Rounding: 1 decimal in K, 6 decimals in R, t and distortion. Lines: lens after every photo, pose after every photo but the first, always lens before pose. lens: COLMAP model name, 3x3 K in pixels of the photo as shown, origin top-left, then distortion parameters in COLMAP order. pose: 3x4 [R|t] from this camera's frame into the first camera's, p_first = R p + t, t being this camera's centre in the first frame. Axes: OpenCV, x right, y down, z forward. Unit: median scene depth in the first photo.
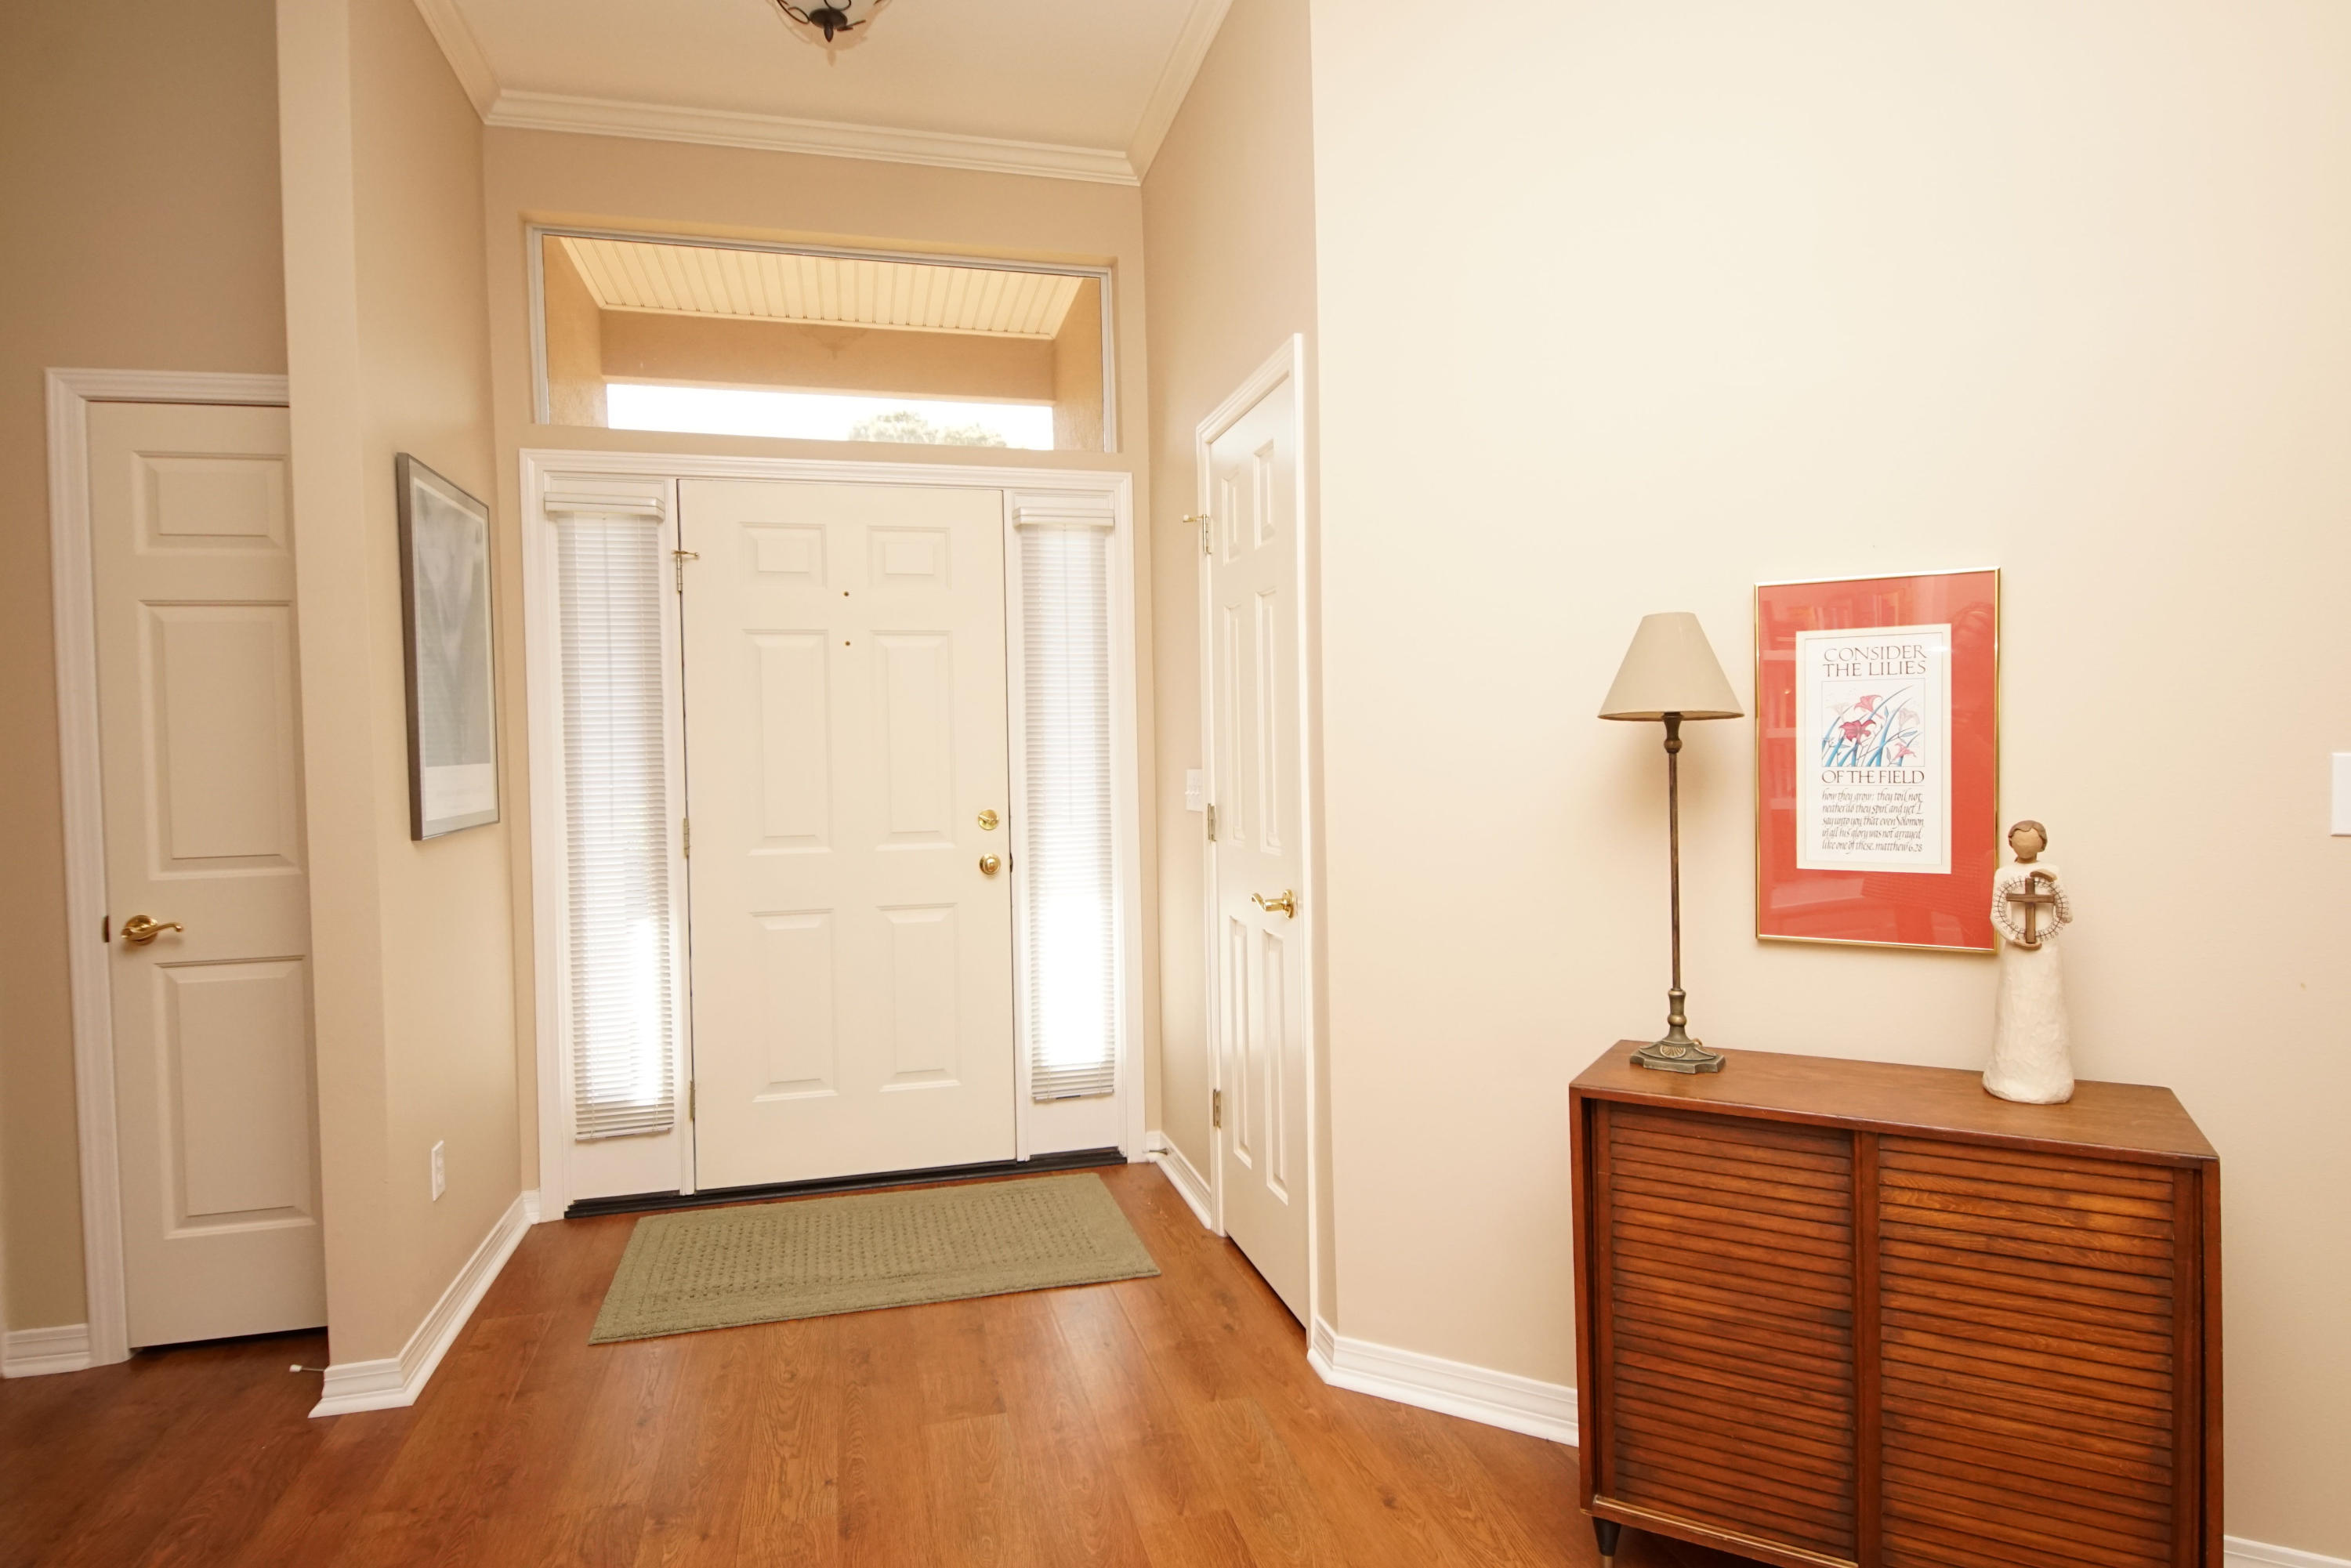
lens RADIAL K [[1258.0, 0, 1153.1], [0, 1258.0, 774.9], [0, 0, 1]] dist [0.043718, -0.045492]
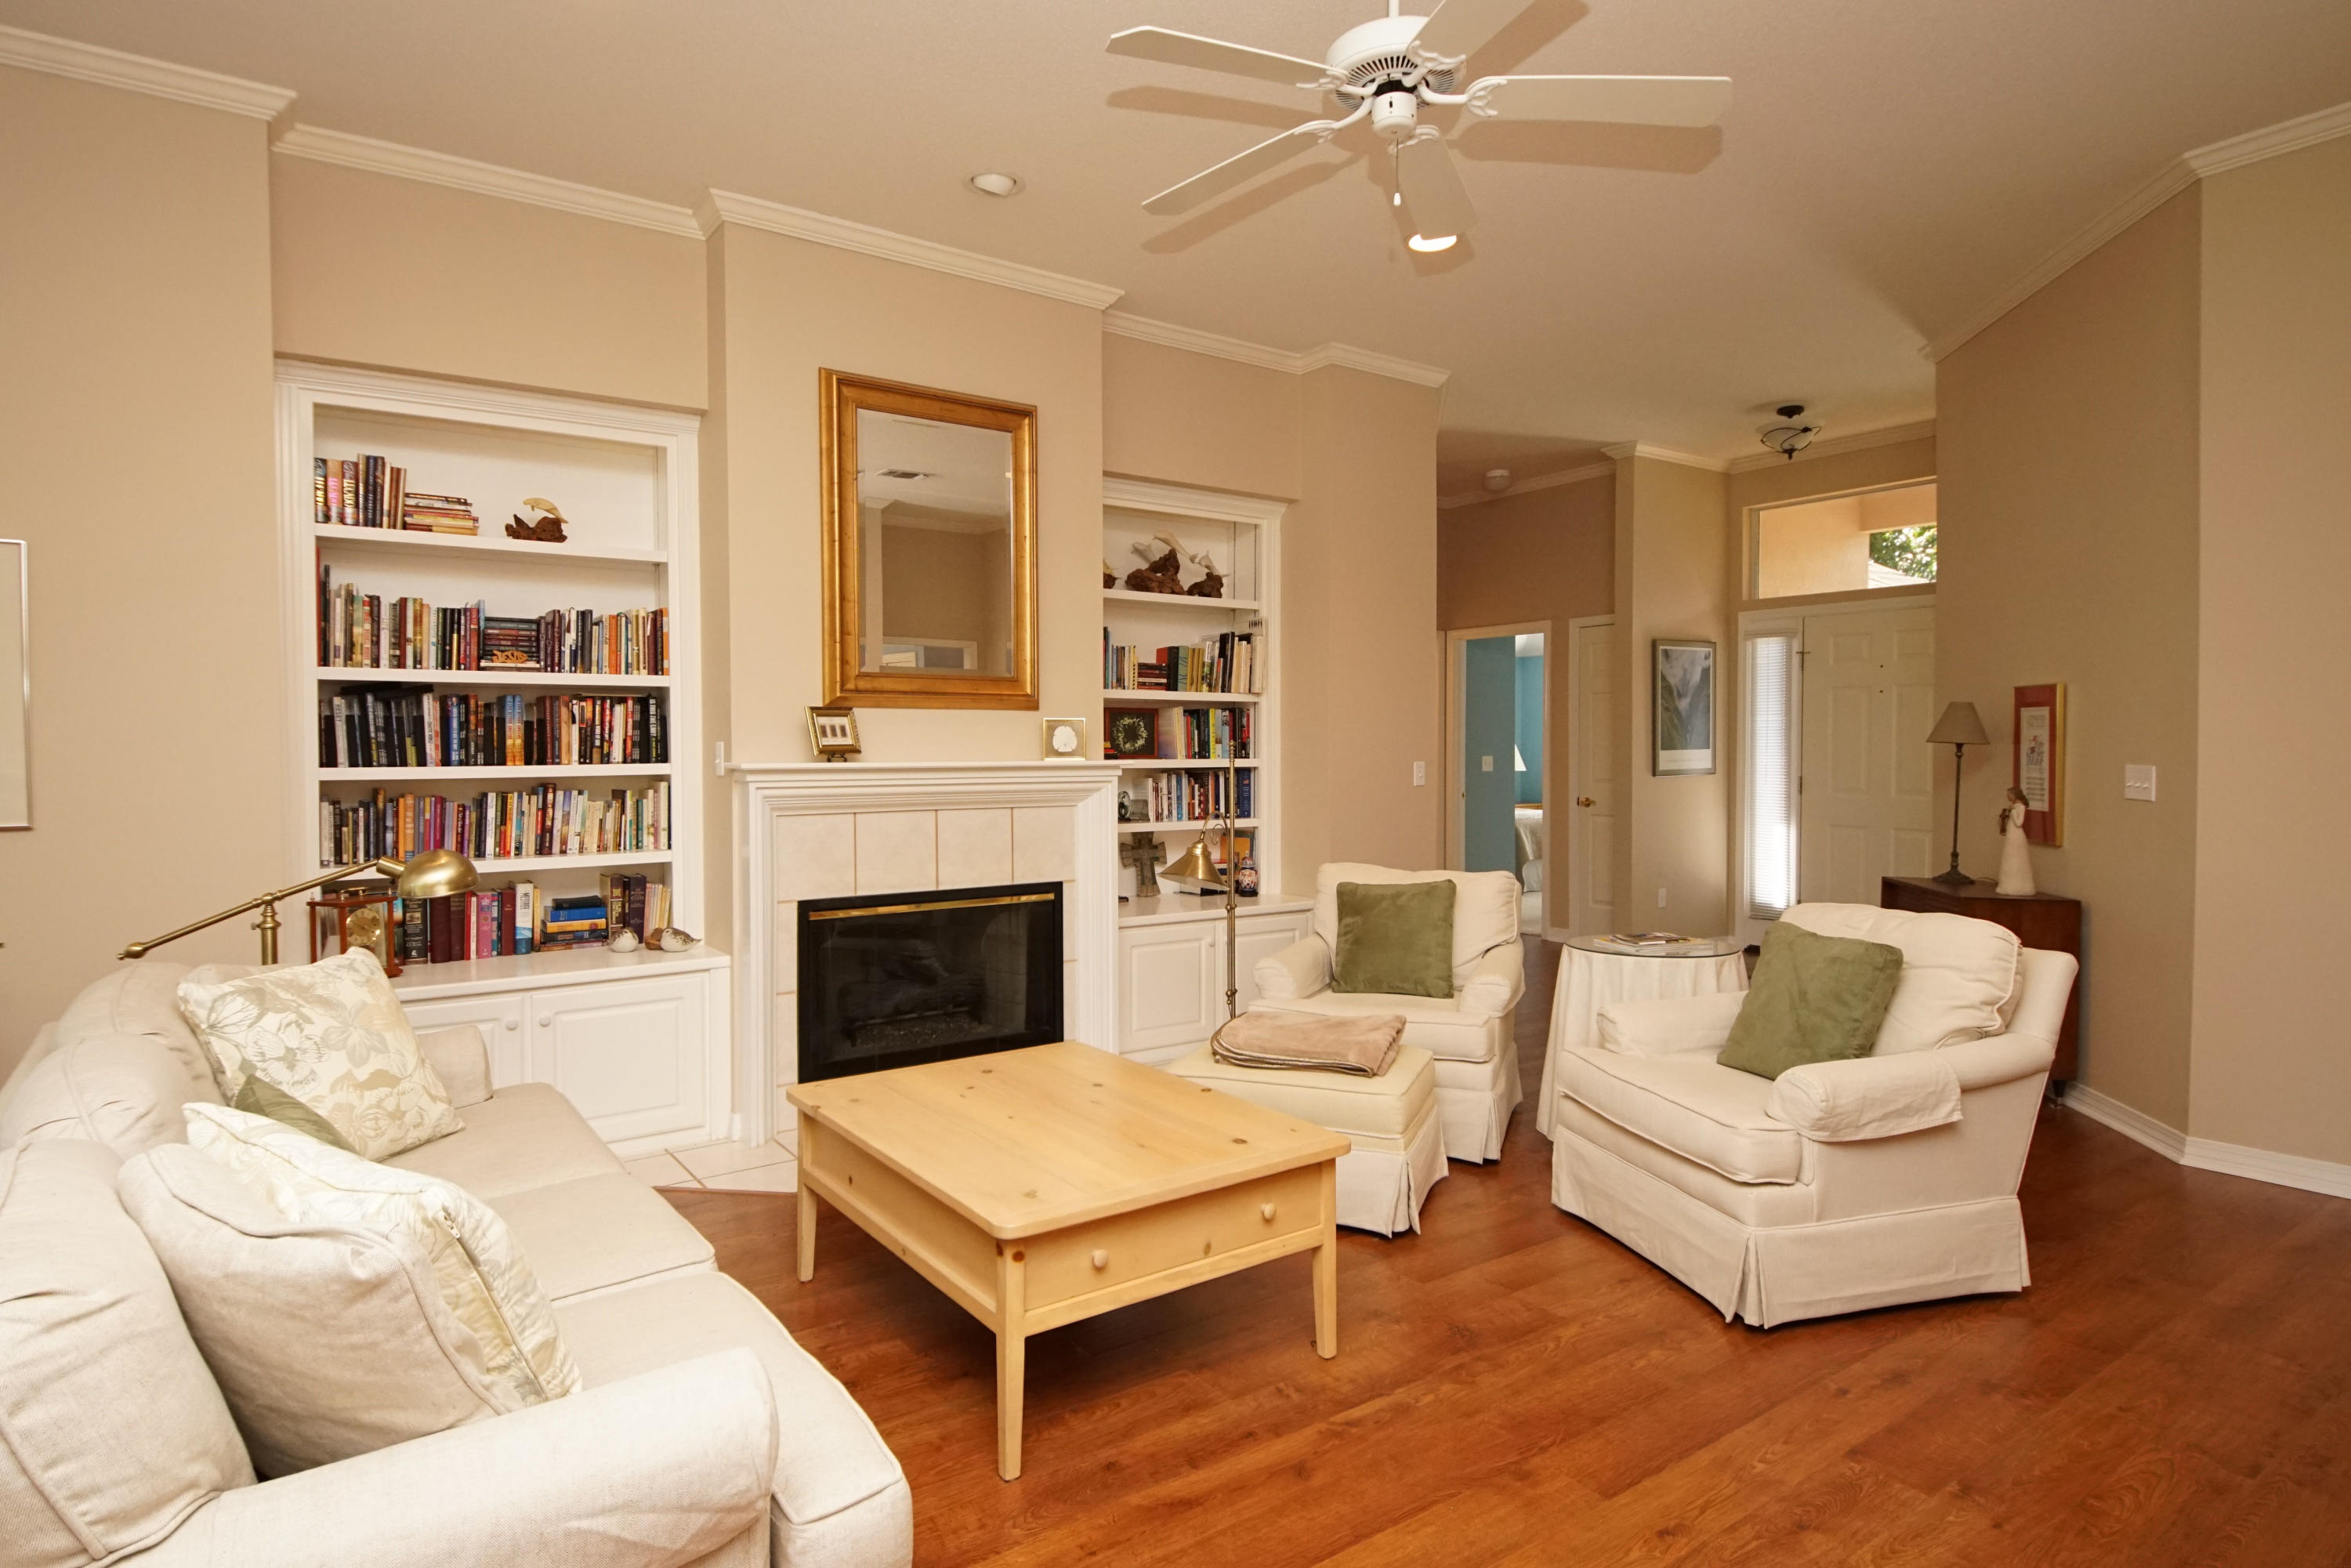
lens RADIAL K [[1258.0, 0, 1153.1], [0, 1258.0, 774.9], [0, 0, 1]] dist [0.043718, -0.045492]
pose [[0.359725, 0.042304, -0.932099, 1.579571], [-0.020311, 0.999090, 0.037505, -0.032914], [0.932837, 0.005440, 0.360257, -1.004891]]
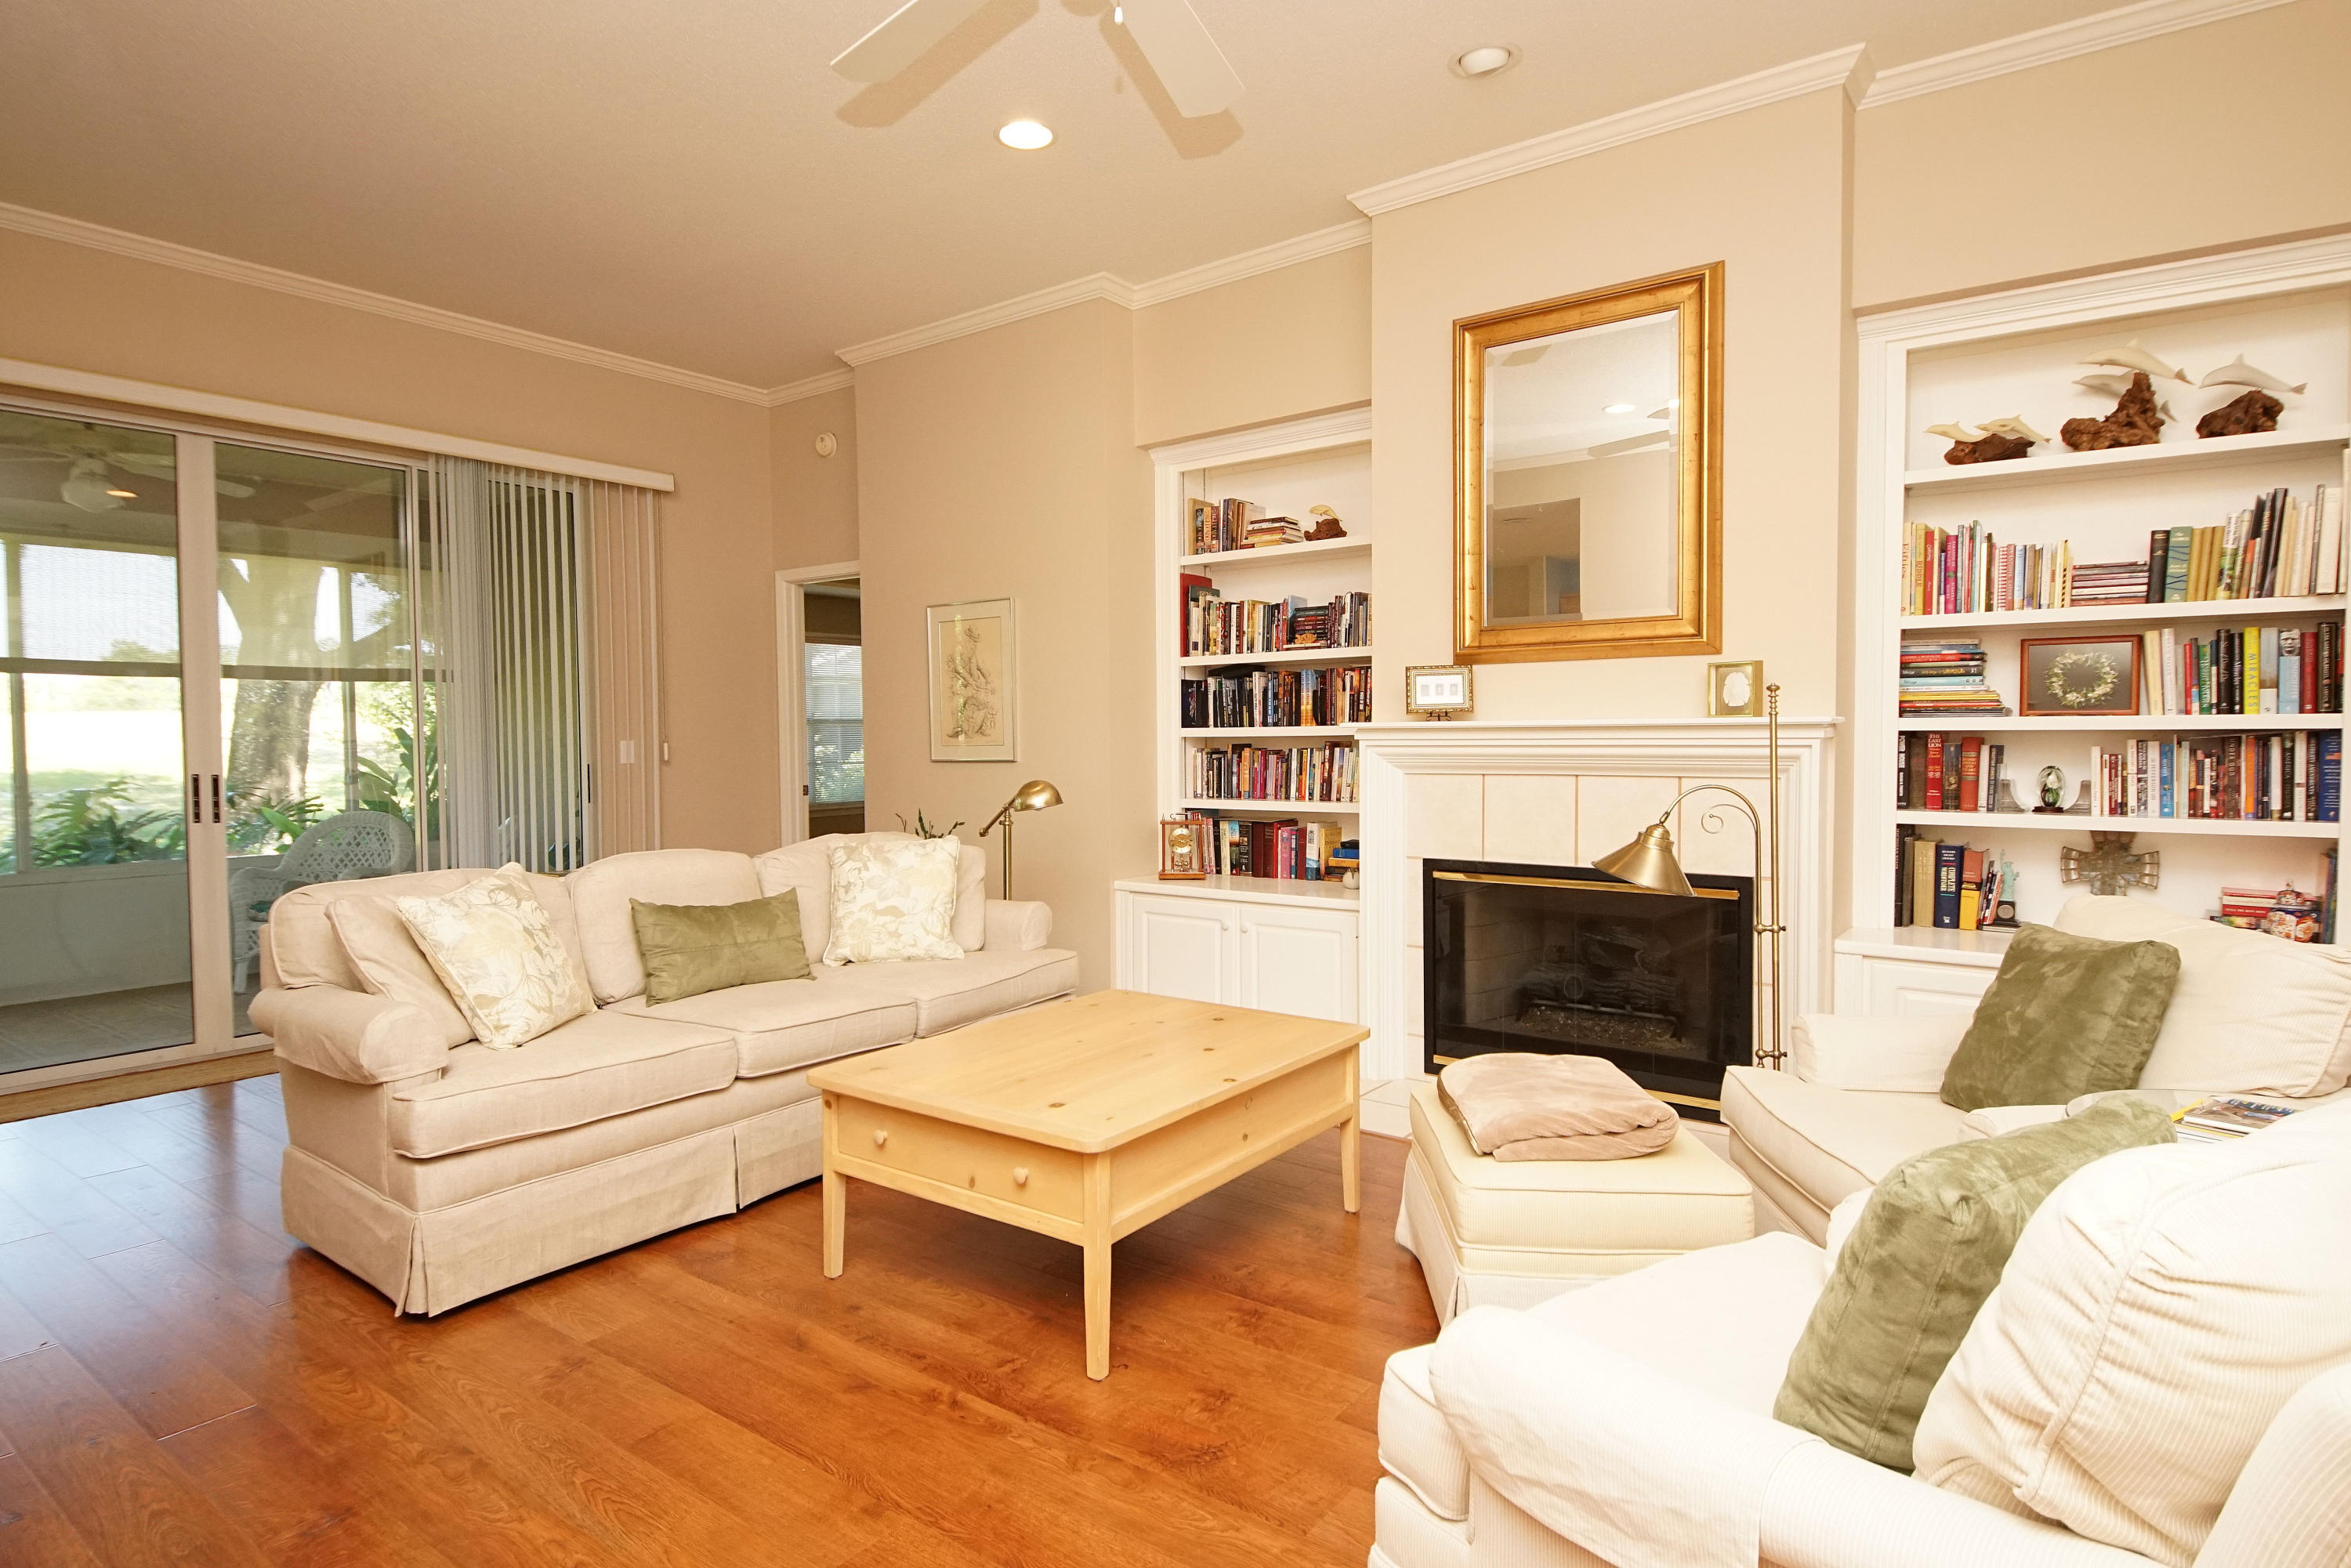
lens RADIAL K [[1258.0, 0, 1153.1], [0, 1258.0, 774.9], [0, 0, 1]] dist [0.043718, -0.045492]
pose [[-0.773889, 0.049774, -0.631363, 1.240379], [0.016103, 0.998131, 0.058950, -0.013714], [0.633117, 0.035454, -0.773244, 0.131313]]
